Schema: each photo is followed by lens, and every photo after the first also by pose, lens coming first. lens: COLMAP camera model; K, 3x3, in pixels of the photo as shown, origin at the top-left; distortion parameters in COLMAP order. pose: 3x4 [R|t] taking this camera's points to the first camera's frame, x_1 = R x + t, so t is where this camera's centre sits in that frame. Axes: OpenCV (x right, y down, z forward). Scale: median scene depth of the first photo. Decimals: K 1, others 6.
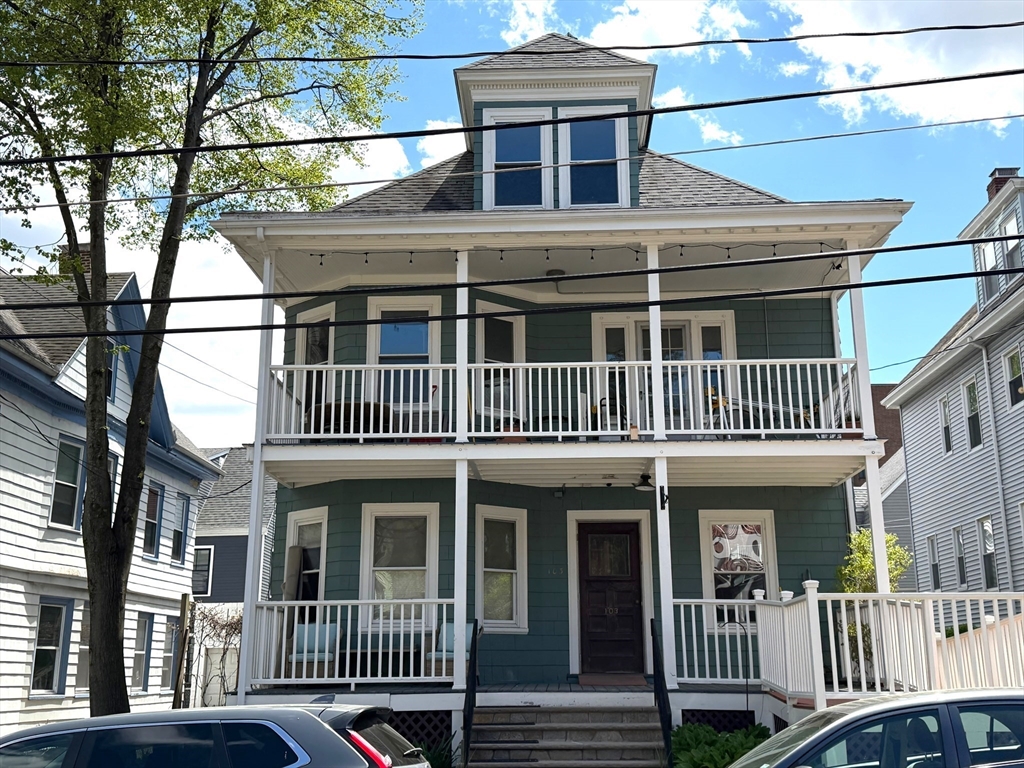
lens RADIAL K [[1088.1, 0, 512.0], [0, 1088.1, 384.0], [0, 0, 1]] dist [0.127730, -0.002602]
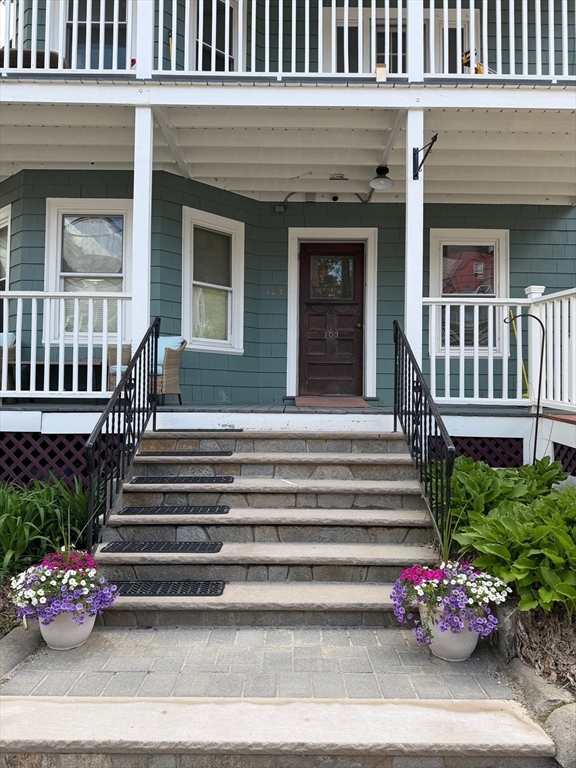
lens RADIAL K [[539.2, 0, 288.0], [0, 539.2, 384.0], [0, 0, 1]] dist [0.003809, -0.000082]
pose [[0.998985, 0.017073, 0.041690, 0.038906], [-0.025621, 0.976485, 0.214056, 0.173144], [-0.037055, -0.214906, 0.975931, 0.614413]]
